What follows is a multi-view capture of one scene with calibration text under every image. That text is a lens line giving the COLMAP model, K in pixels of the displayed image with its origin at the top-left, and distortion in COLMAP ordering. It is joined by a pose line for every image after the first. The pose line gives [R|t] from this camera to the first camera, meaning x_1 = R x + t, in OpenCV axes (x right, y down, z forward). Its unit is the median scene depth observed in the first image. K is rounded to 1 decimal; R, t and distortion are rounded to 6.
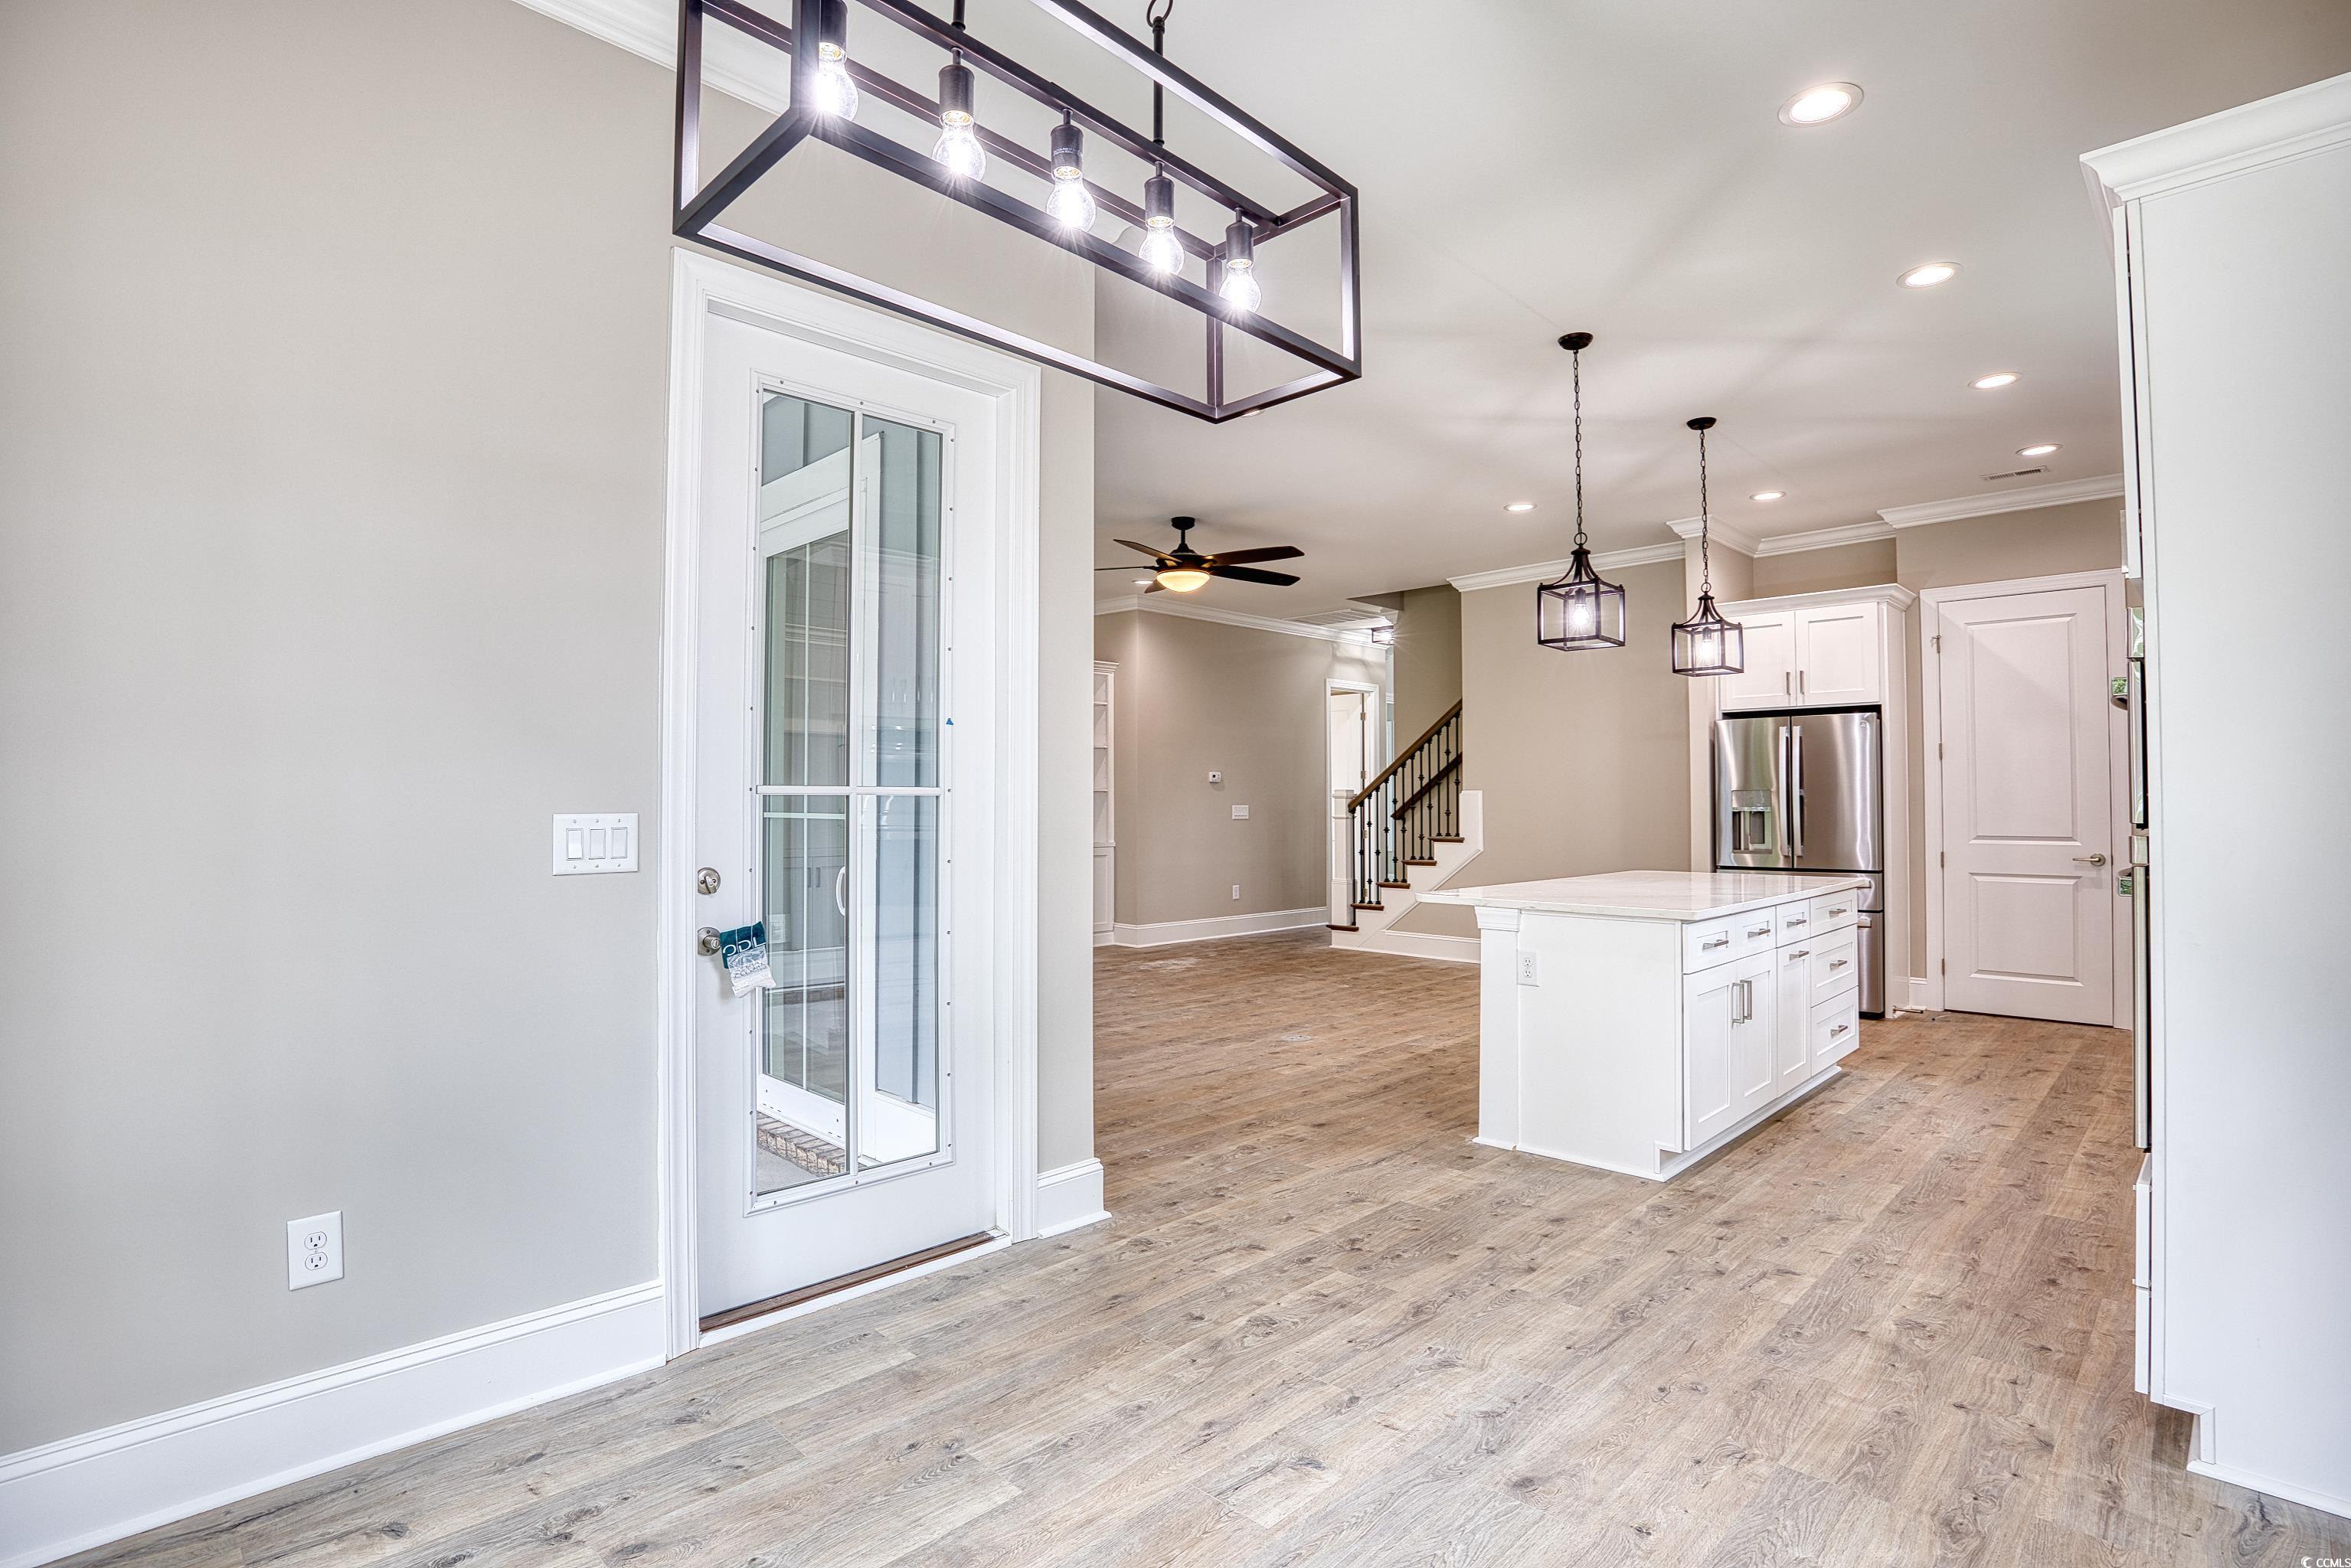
lens RADIAL K [[1128.1, 0, 1171.5], [0, 1128.1, 774.9], [0, 0, 1]] dist [-0.062211, 0.016155]
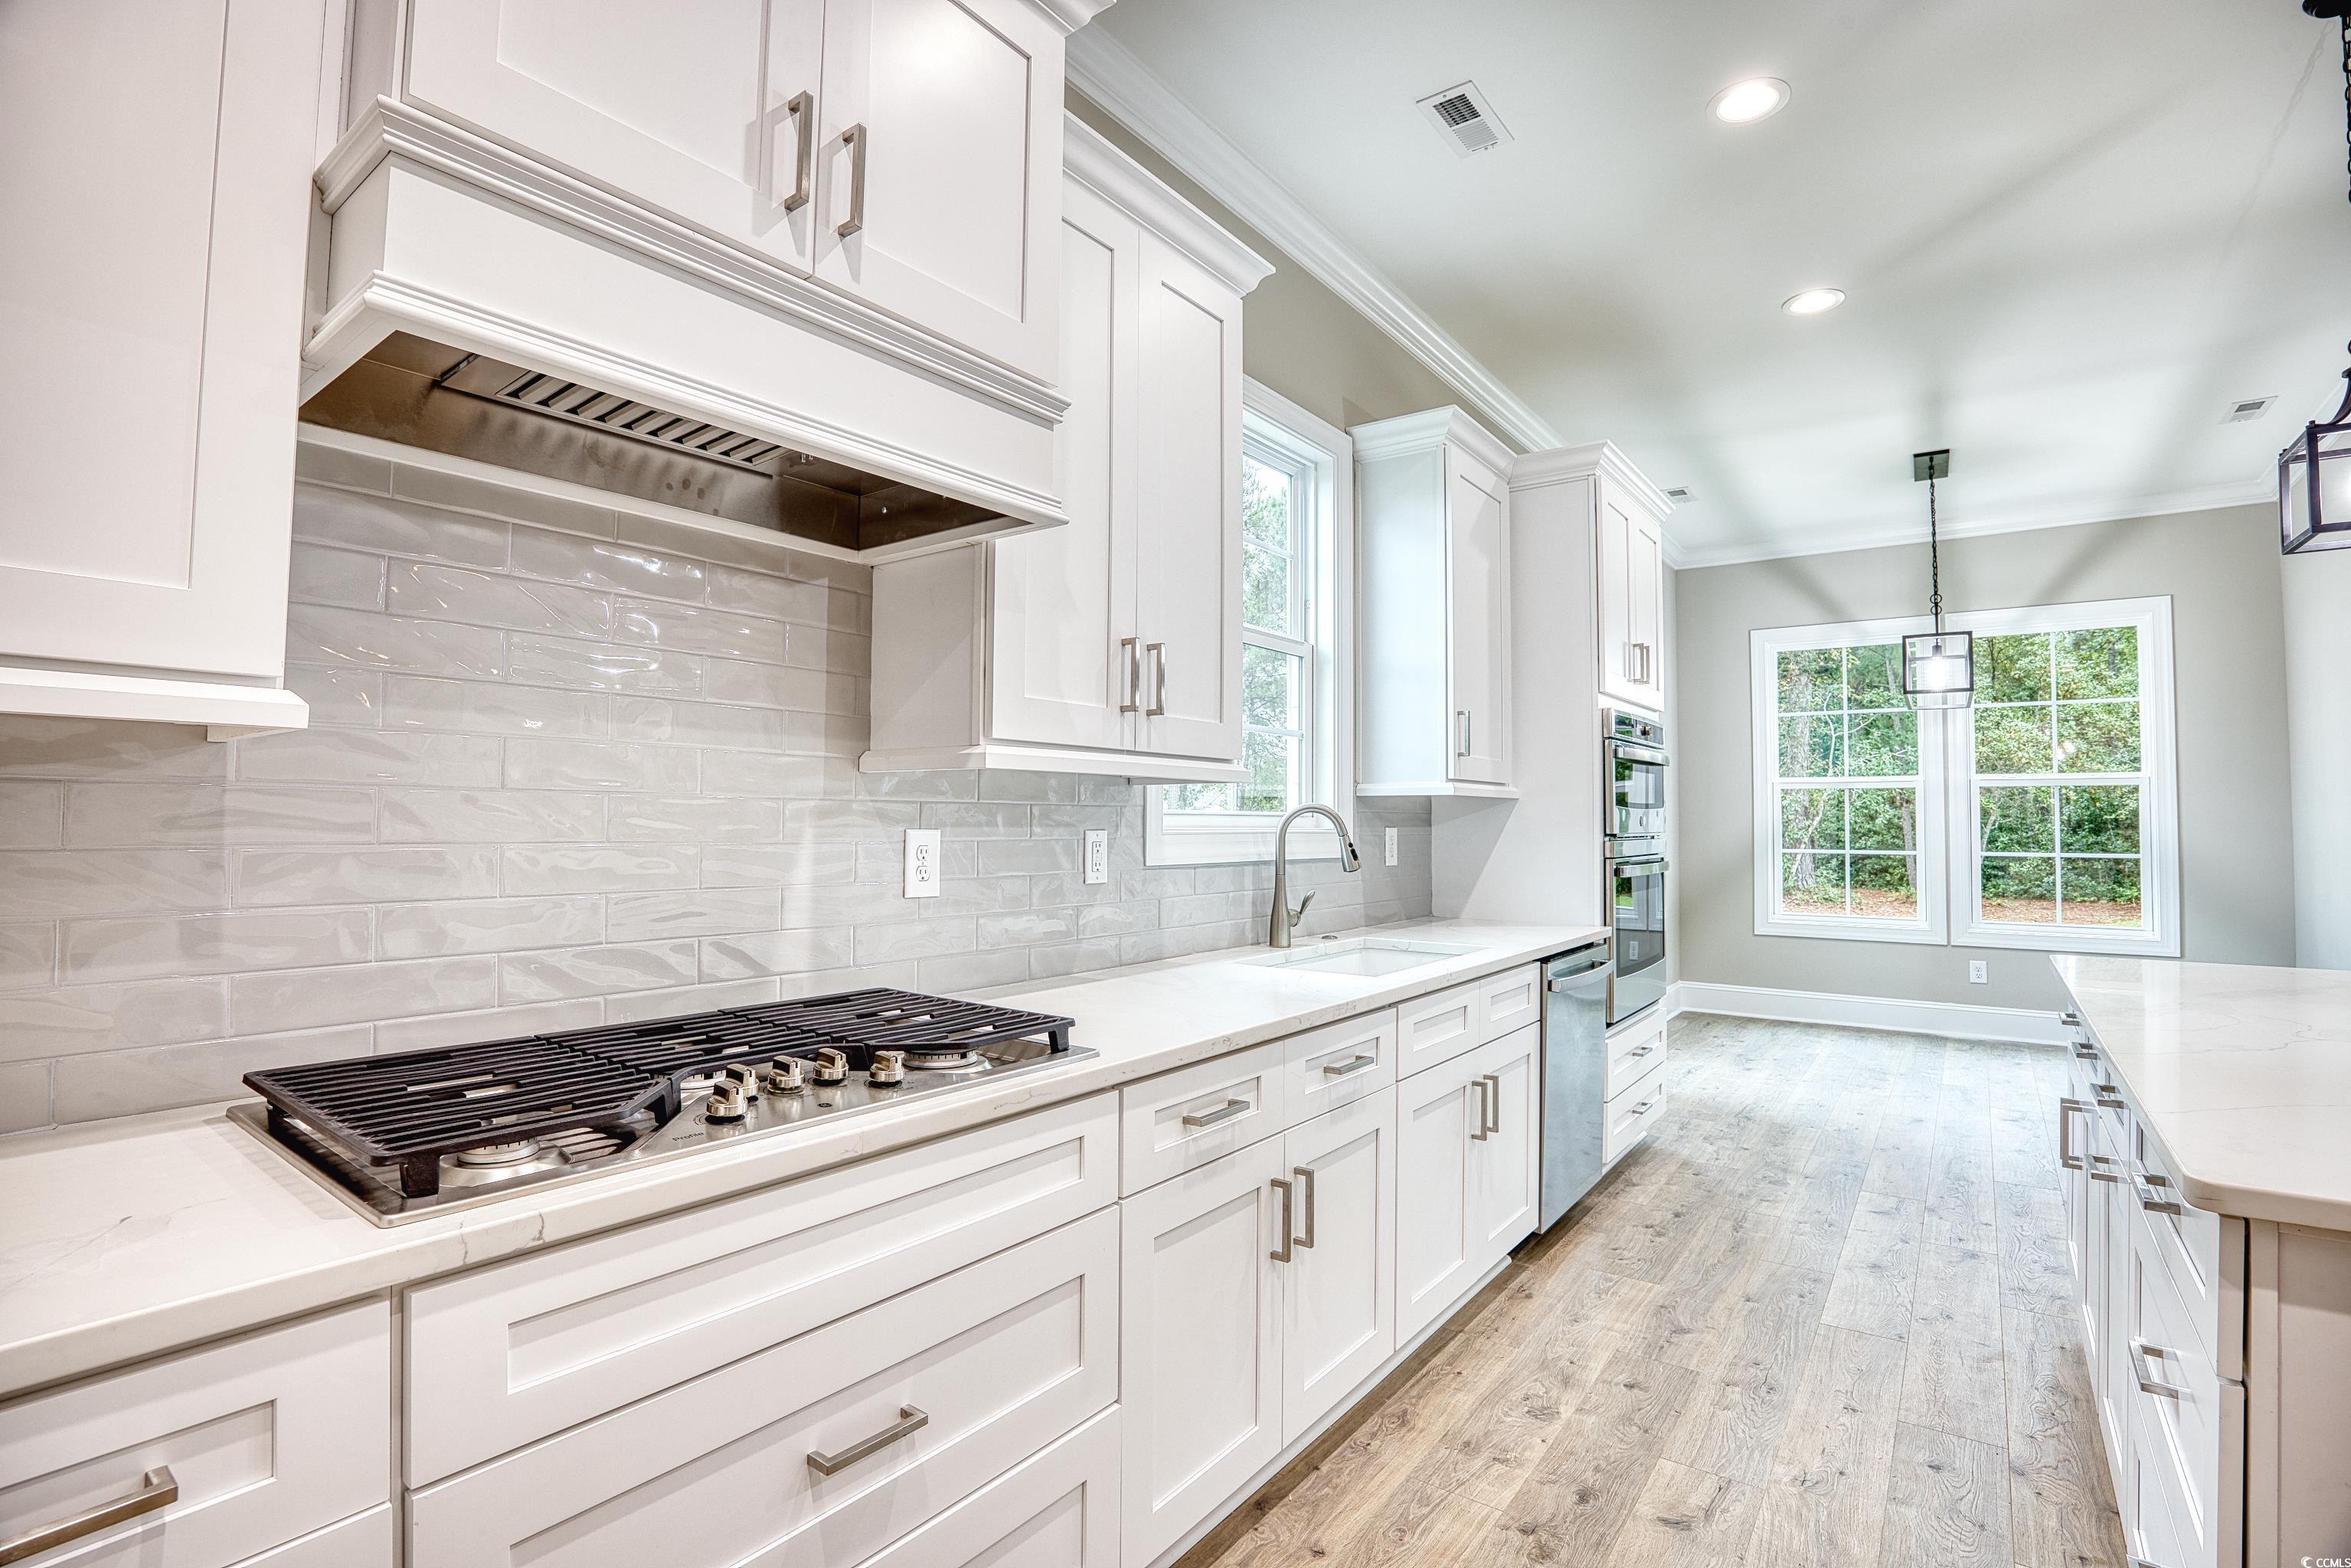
lens RADIAL K [[1101.4, 0, 1172.9], [0, 1101.4, 780.2], [0, 0, 1]] dist [-0.062778, 0.016220]
pose [[-0.989564, -0.010964, -0.143676, 0.721004], [-0.001940, 0.998024, -0.062805, 0.026208], [0.144081, -0.061870, -0.987630, 0.994022]]
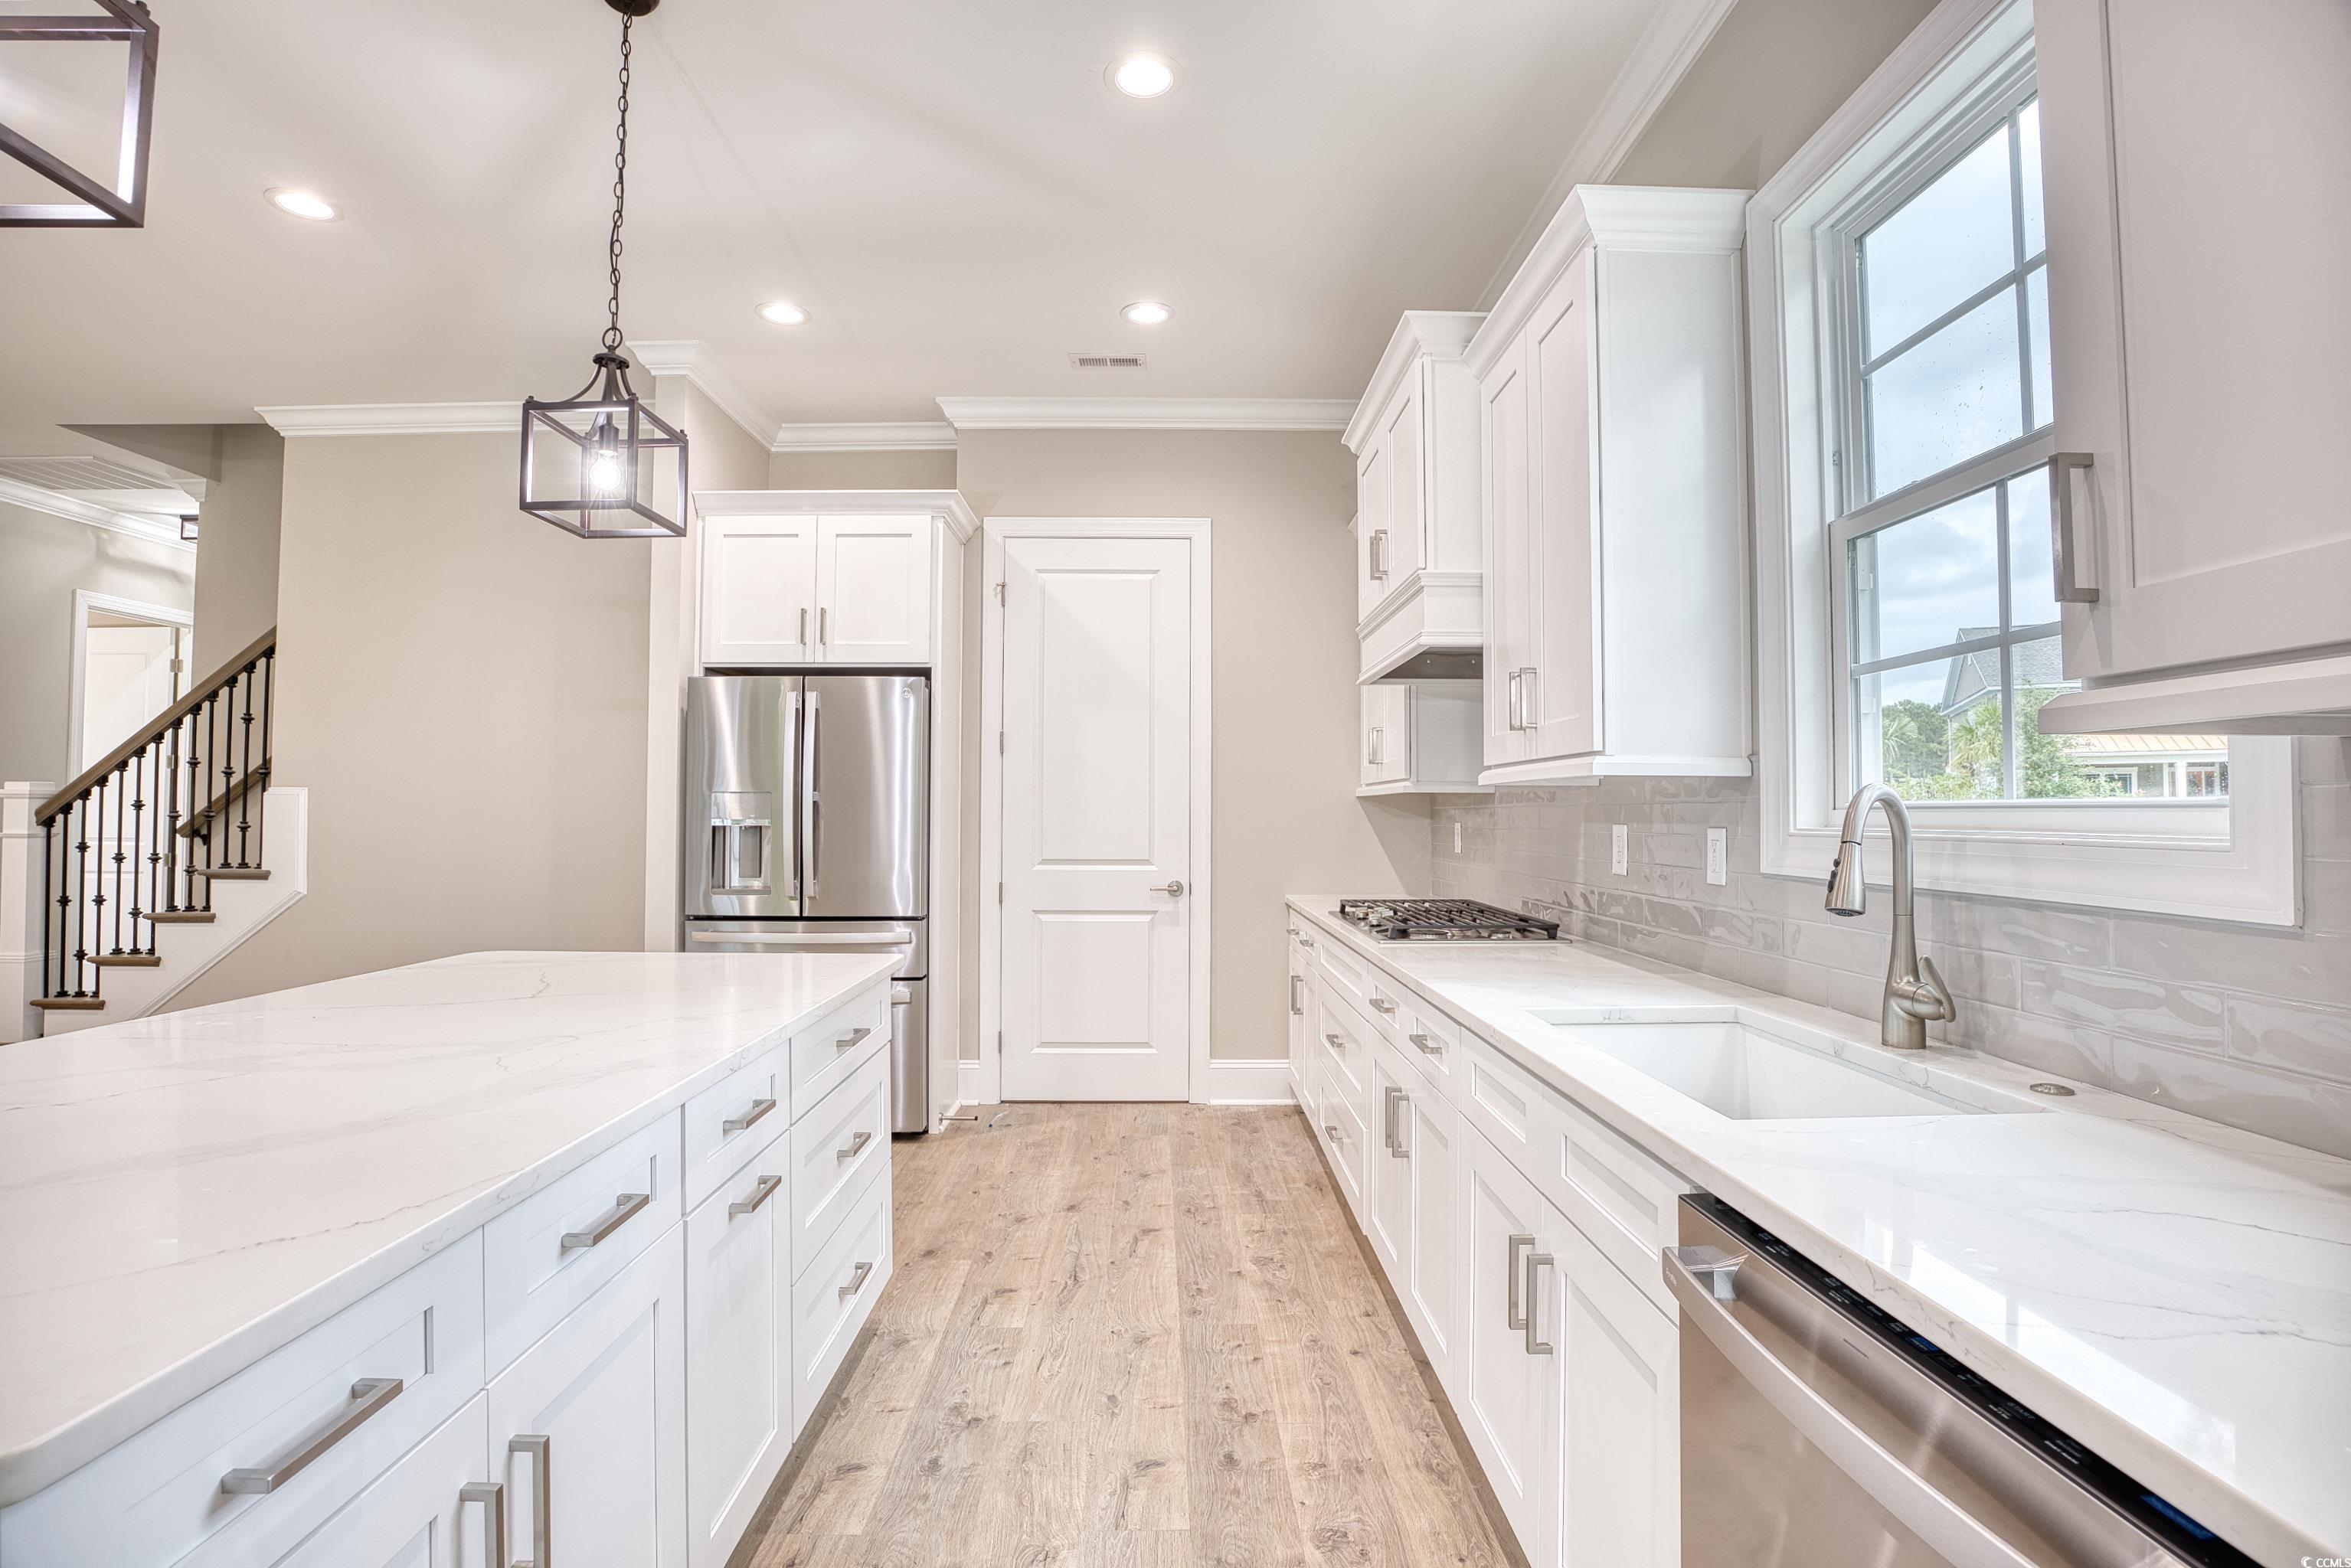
lens RADIAL K [[1101.4, 0, 1172.9], [0, 1101.4, 780.2], [0, 0, 1]] dist [-0.062778, 0.016220]
pose [[0.694992, 0.025734, 0.718557, 0.282823], [-0.022529, 0.999648, -0.014011, 0.011843], [-0.718665, -0.006450, 0.695327, 0.453271]]
